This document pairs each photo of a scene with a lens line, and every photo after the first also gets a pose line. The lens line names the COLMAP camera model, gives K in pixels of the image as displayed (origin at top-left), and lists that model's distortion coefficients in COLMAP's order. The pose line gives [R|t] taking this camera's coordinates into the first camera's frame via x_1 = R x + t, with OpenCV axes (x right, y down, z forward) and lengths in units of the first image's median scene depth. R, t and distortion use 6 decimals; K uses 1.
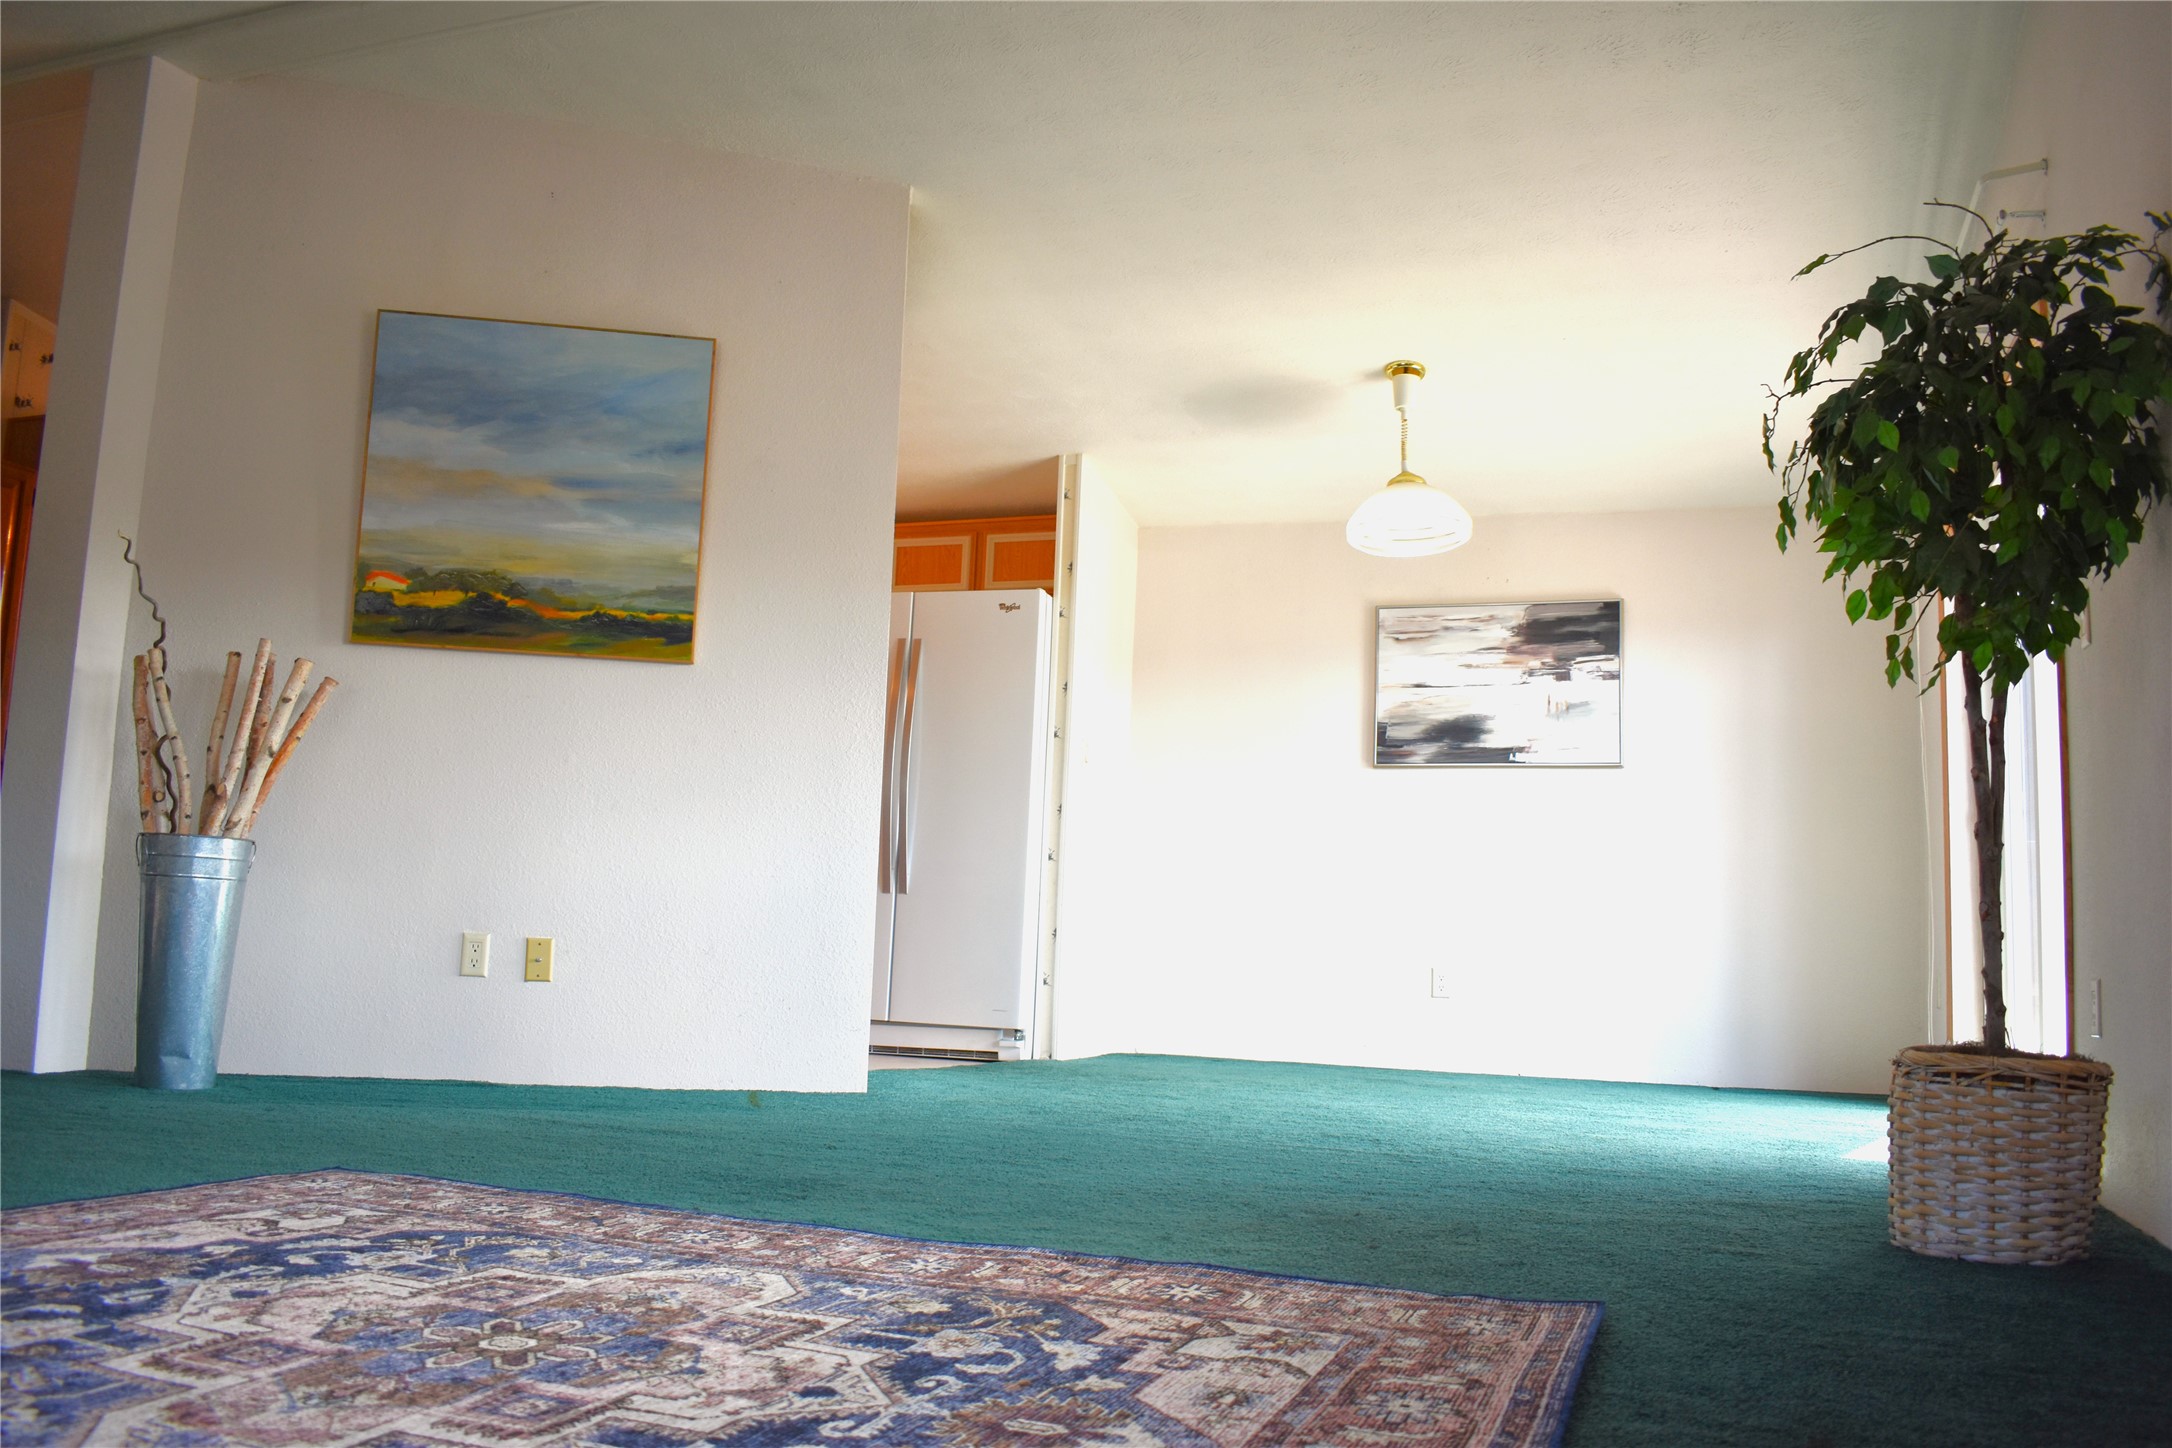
lens RADIAL K [[1698.8, 0, 1086.0], [0, 1698.8, 724.0], [0, 0, 1]] dist [-0.092456, 0.004679]
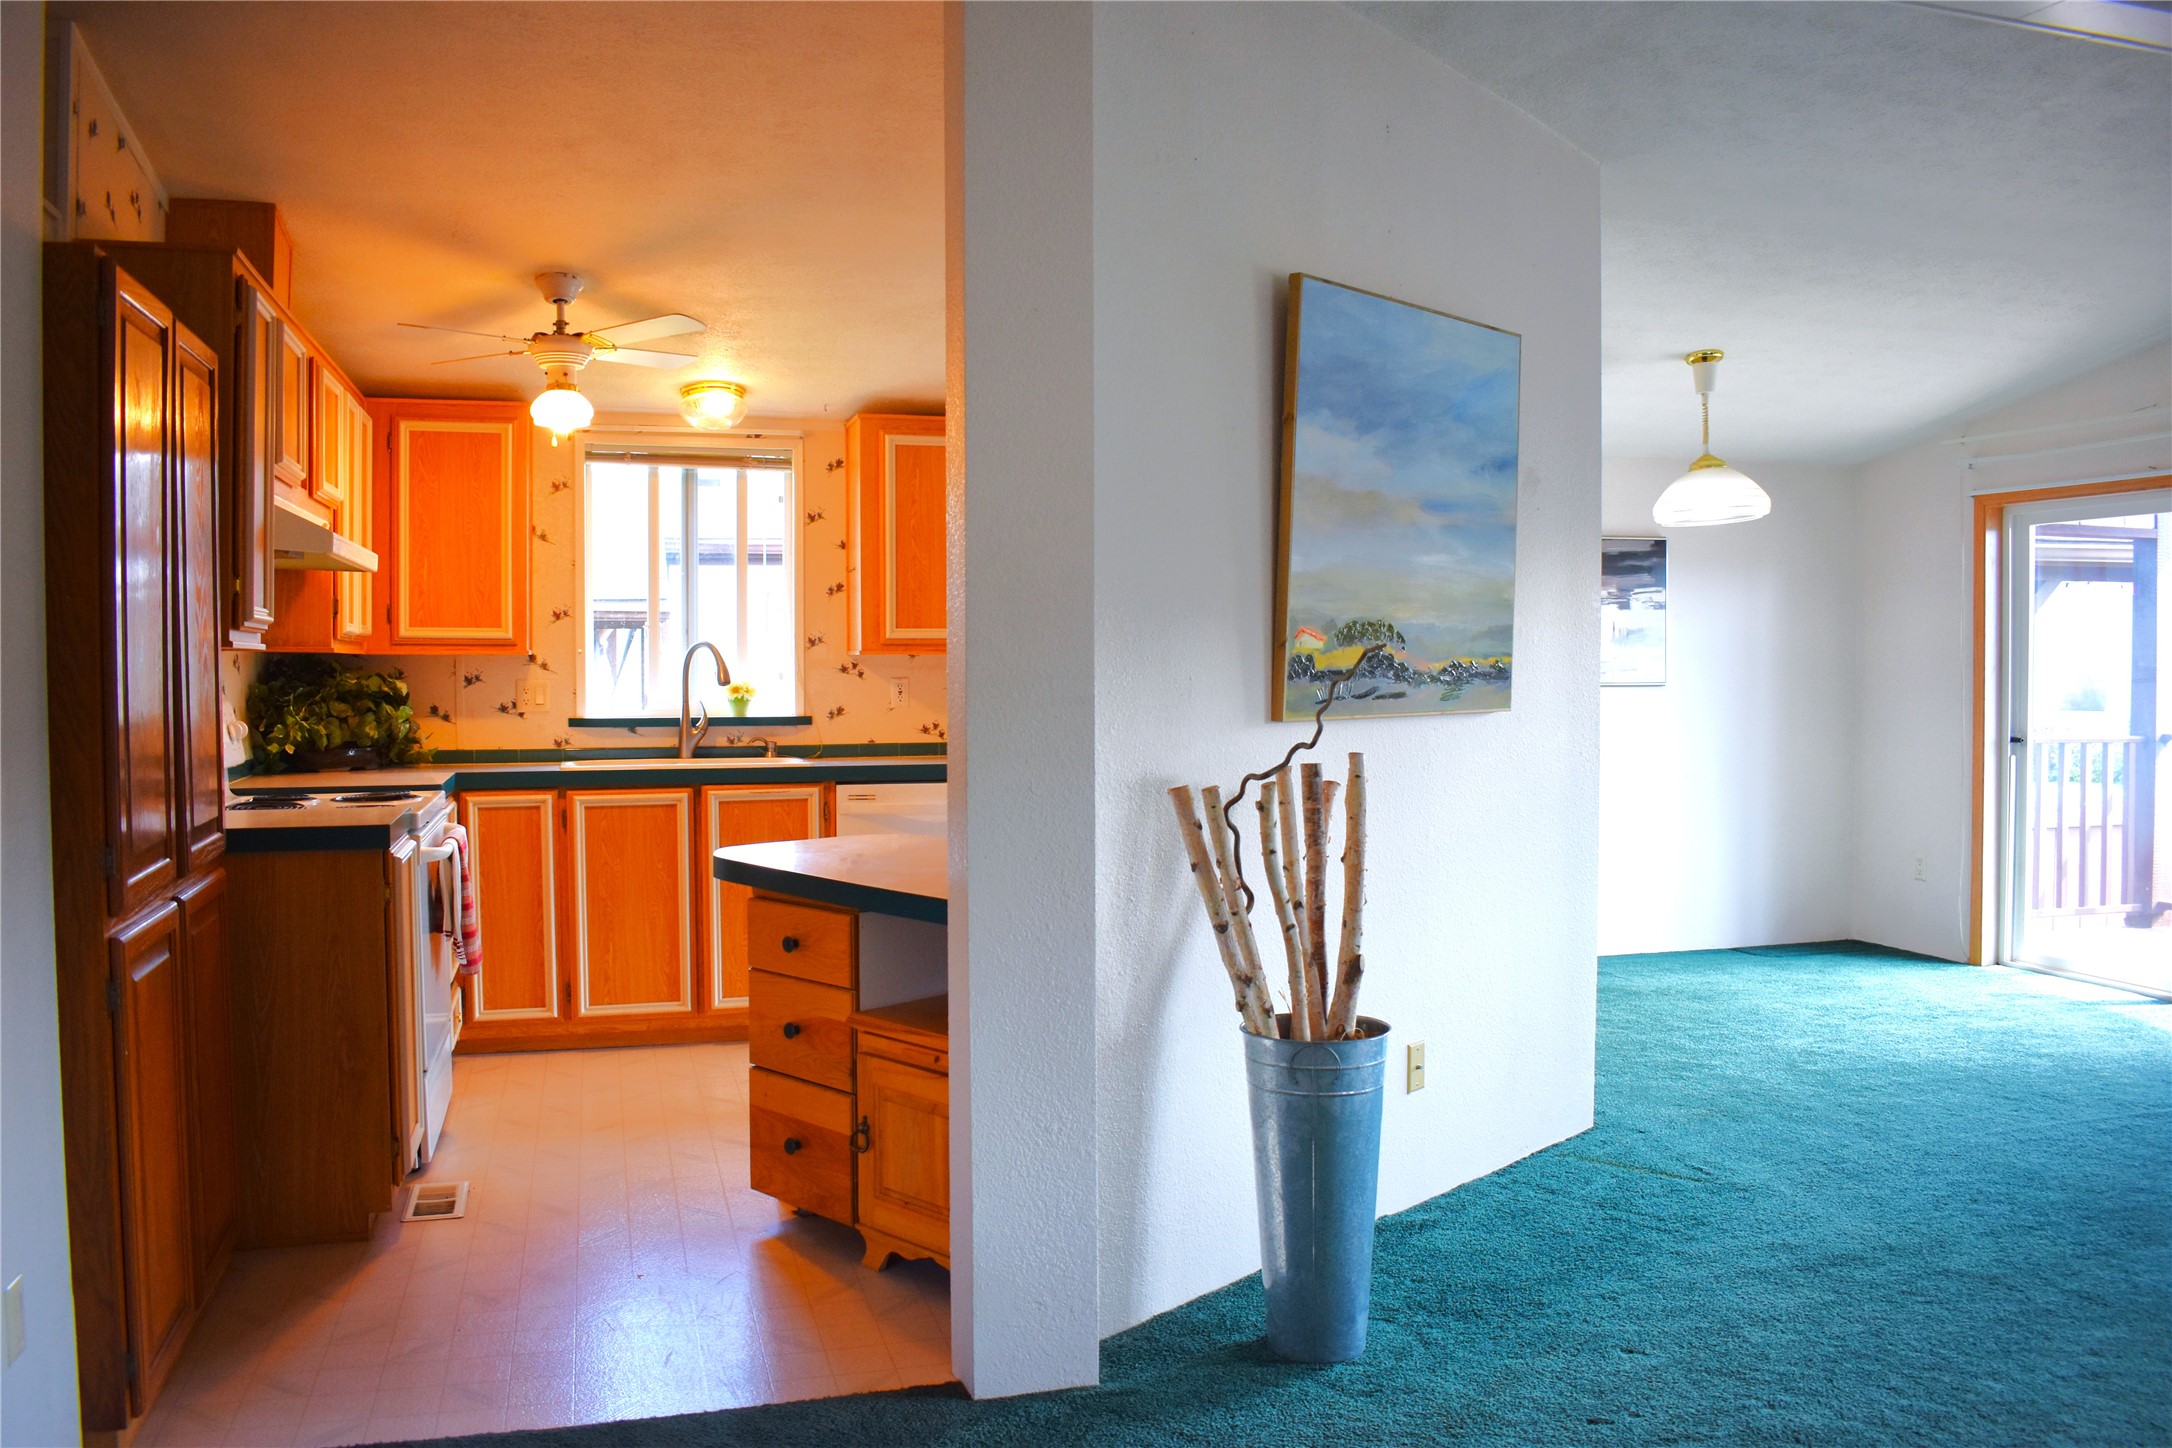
lens RADIAL K [[1698.8, 0, 1086.0], [0, 1698.8, 724.0], [0, 0, 1]] dist [-0.092456, 0.004679]
pose [[0.820184, -0.059781, 0.568968, -0.926615], [-0.038966, 0.986378, 0.159810, -0.163479], [-0.570771, -0.153244, 0.806683, 0.405325]]
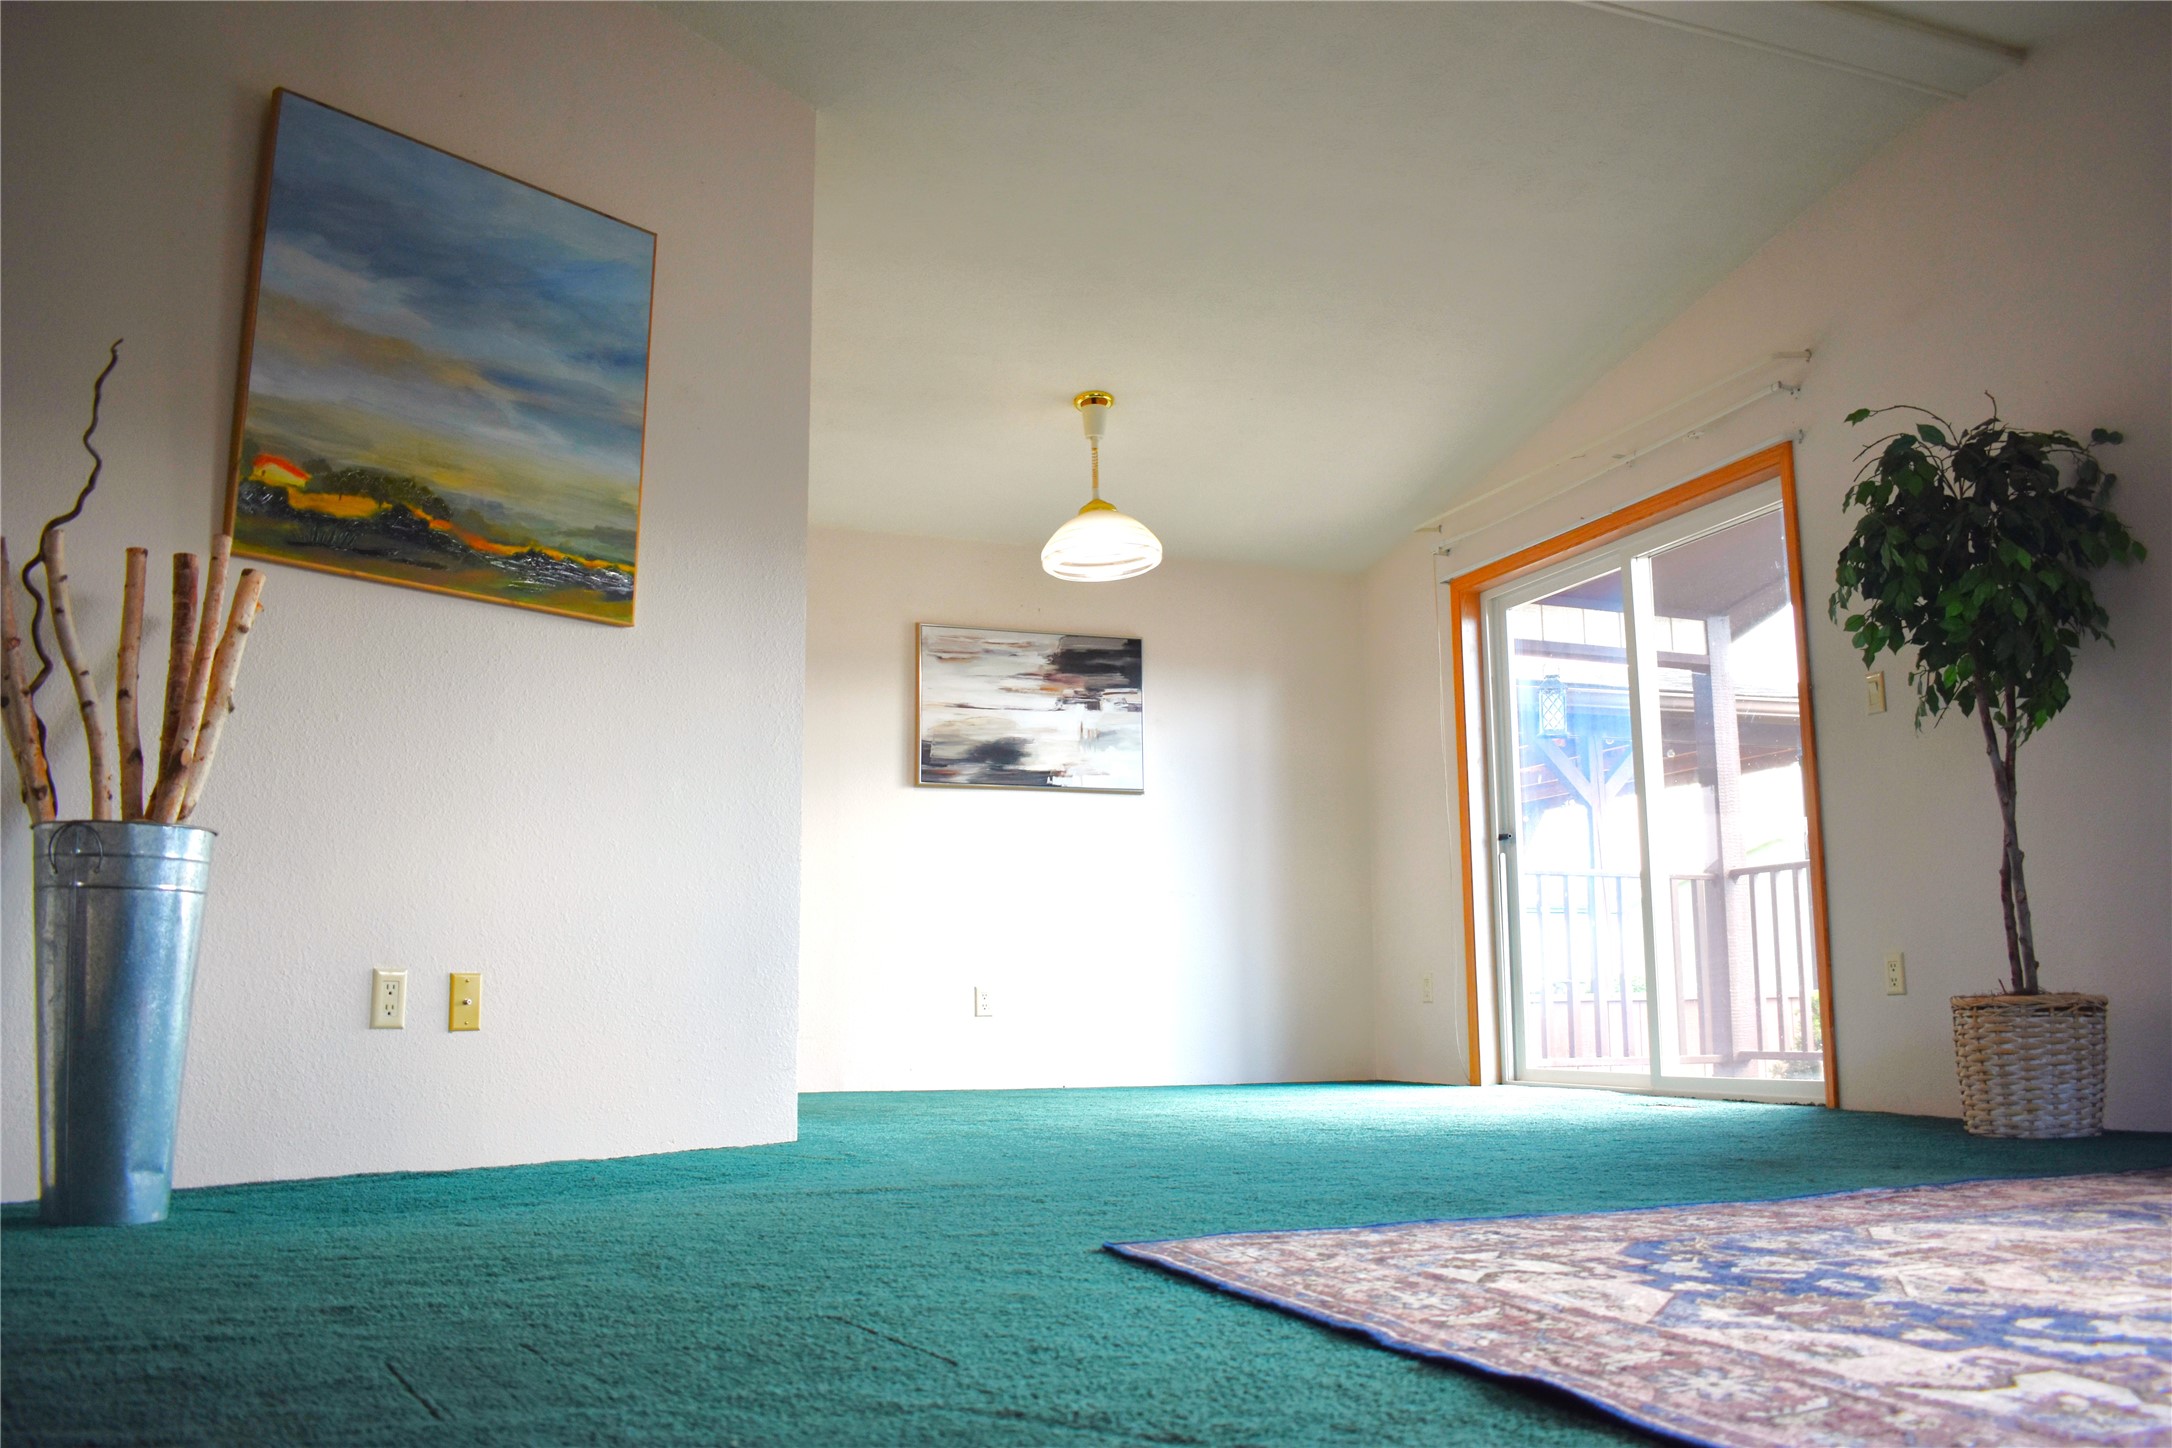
lens RADIAL K [[1763.6, 0, 1086.0], [0, 1763.6, 724.0], [0, 0, 1]] dist [-0.089827, 0.000970]
pose [[0.769060, 0.055951, 0.636723, -0.596300], [-0.044433, 0.998431, -0.034067, 0.029524], [-0.637630, -0.002092, 0.770340, 0.217283]]
